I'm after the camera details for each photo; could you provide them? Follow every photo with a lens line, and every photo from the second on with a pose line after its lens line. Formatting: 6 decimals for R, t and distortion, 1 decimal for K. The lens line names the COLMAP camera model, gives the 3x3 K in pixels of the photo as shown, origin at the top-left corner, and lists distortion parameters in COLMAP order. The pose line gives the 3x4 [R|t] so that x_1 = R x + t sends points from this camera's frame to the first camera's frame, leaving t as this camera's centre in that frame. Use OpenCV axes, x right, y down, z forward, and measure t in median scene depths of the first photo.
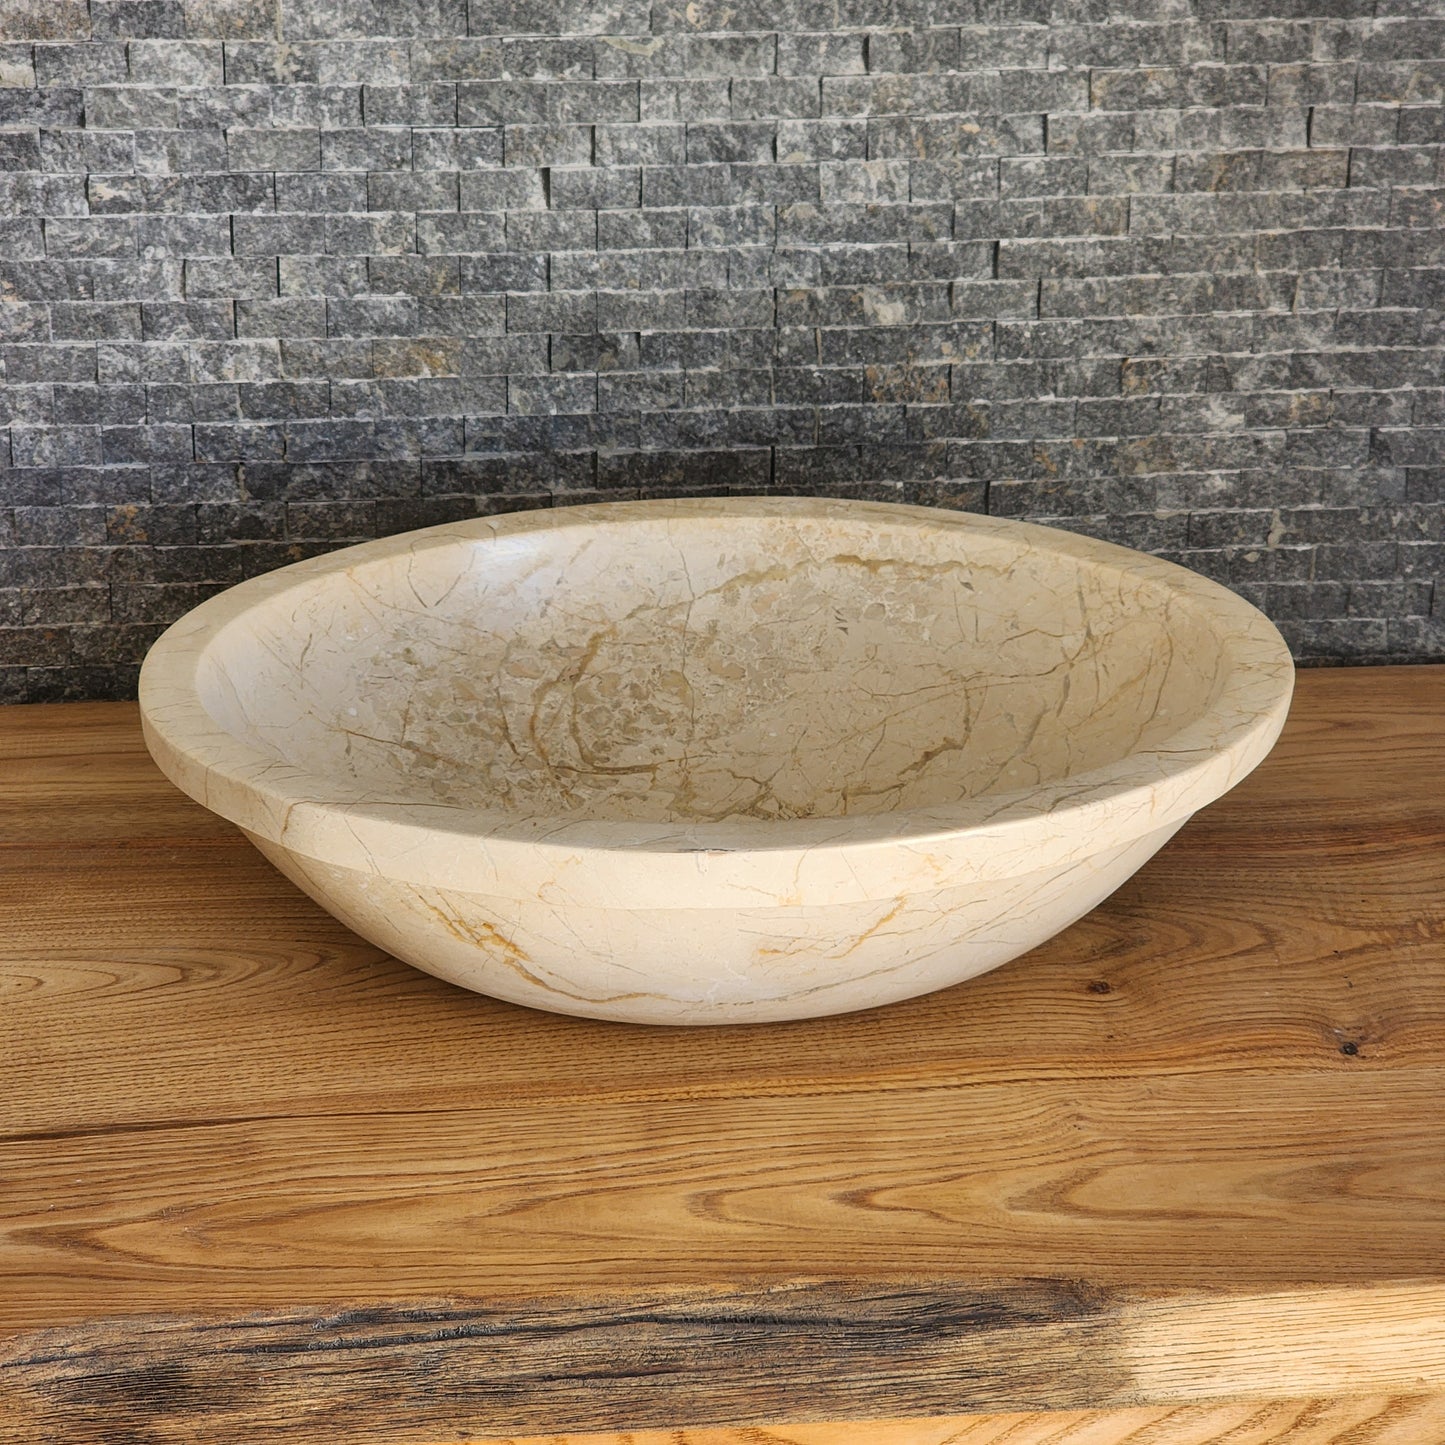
lens RADIAL K [[3763.2, 0, 750.2], [0, 3763.2, 732.0], [0, 0, 1]] dist [-0.447726, 6.326849]
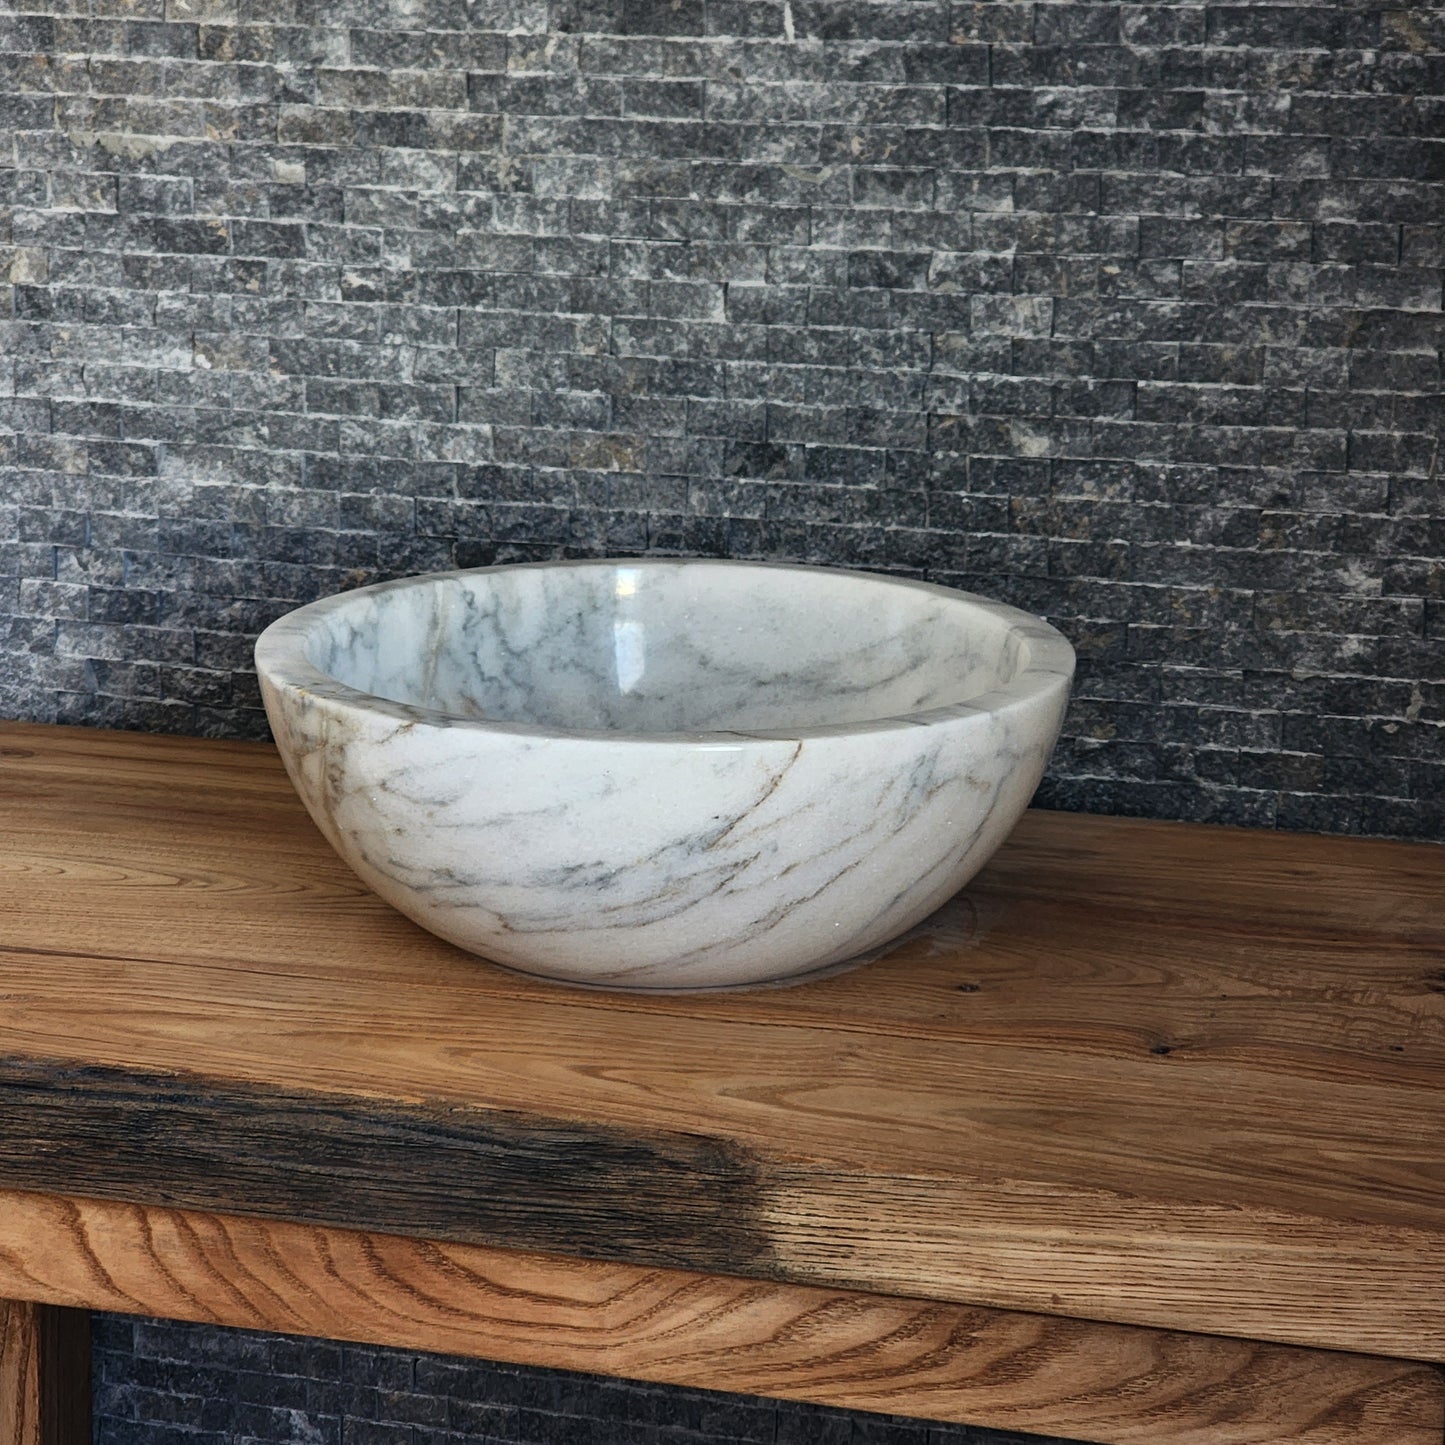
lens RADIAL K [[3729.4, 0, 730.0], [0, 3729.4, 760.5], [0, 0, 1]] dist [-0.798539, 13.496186]
pose [[0.925919, 0.087718, -0.367395, 0.352733], [-0.163384, 0.969970, -0.180176, 0.178505], [0.340558, 0.226855, 0.912446, 0.037750]]
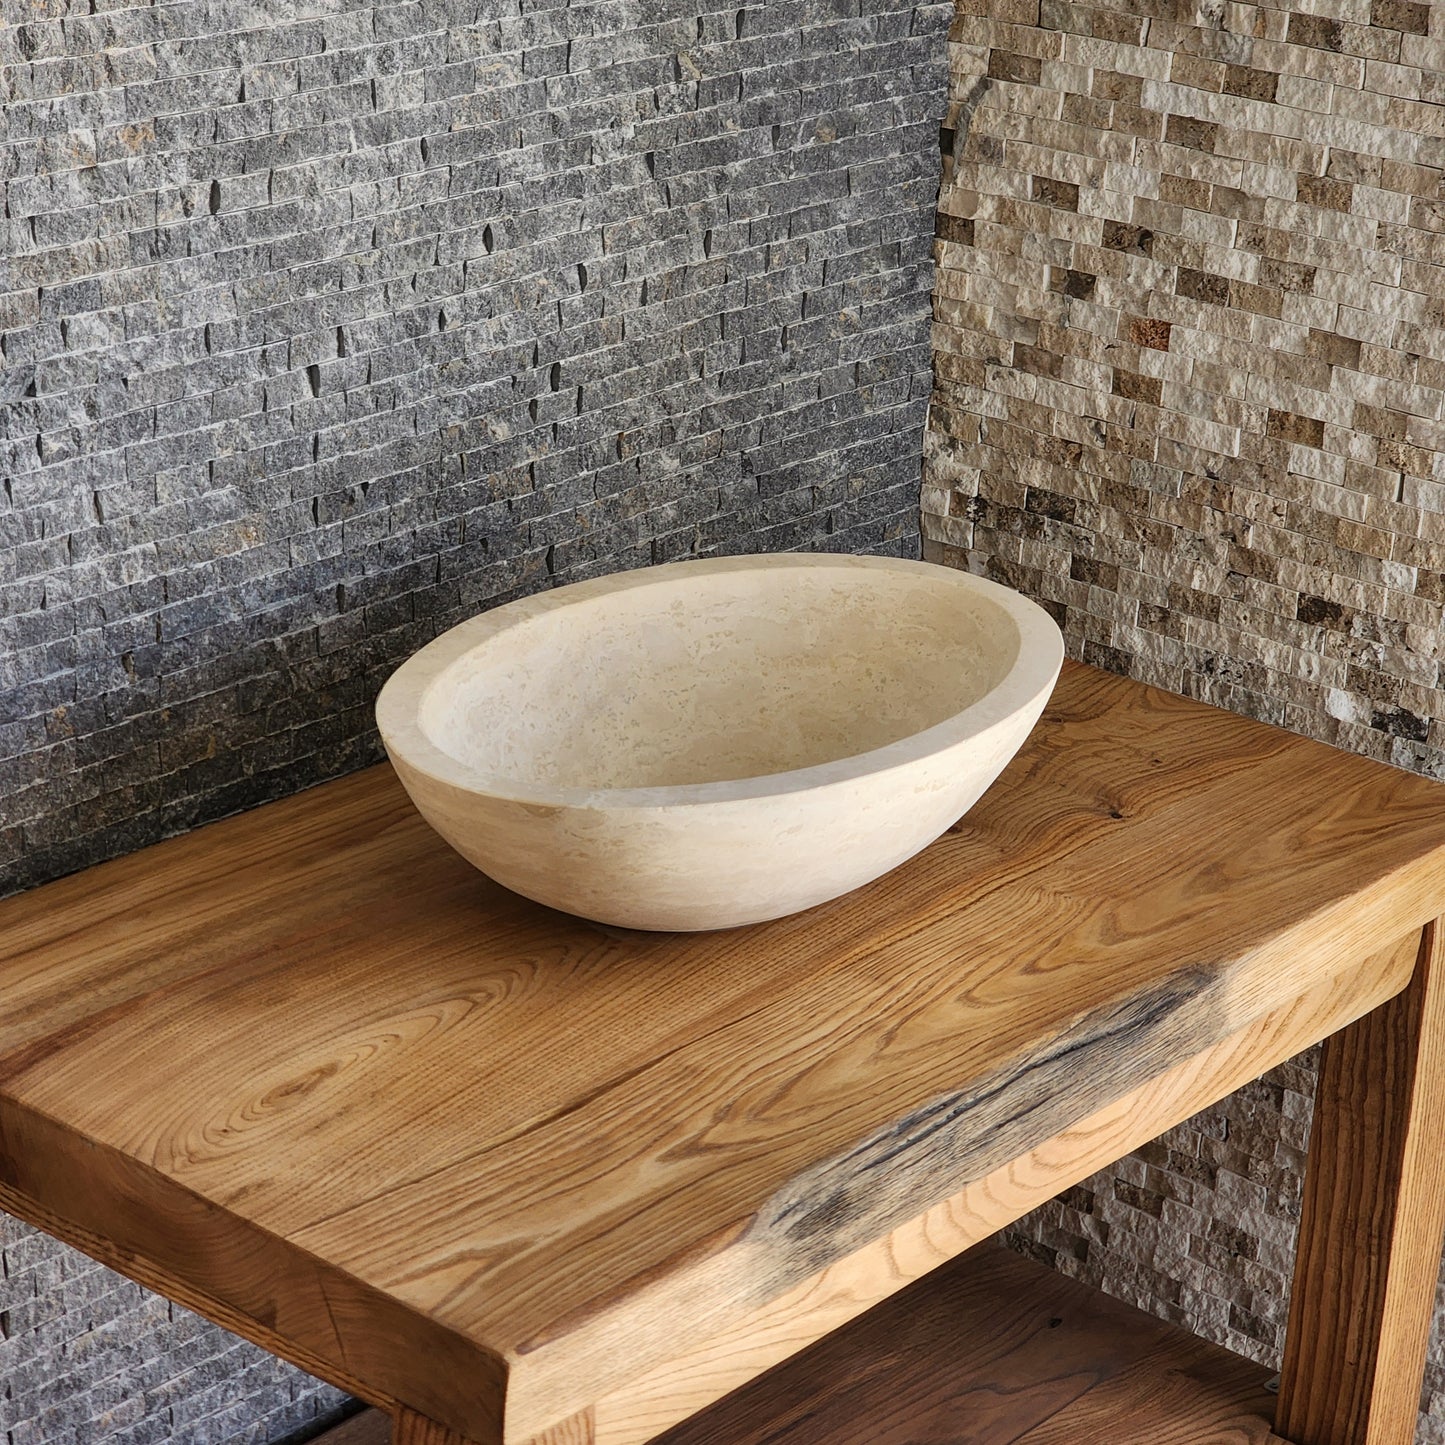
lens RADIAL K [[3713.8, 0, 723.1], [0, 3713.8, 717.1], [0, 0, 1]] dist [-0.848973, 14.064699]
pose [[0.722463, -0.236742, 0.649615, -0.779234], [0.270123, 0.961527, 0.049999, -0.059635], [-0.636459, 0.139354, 0.758617, -0.018314]]
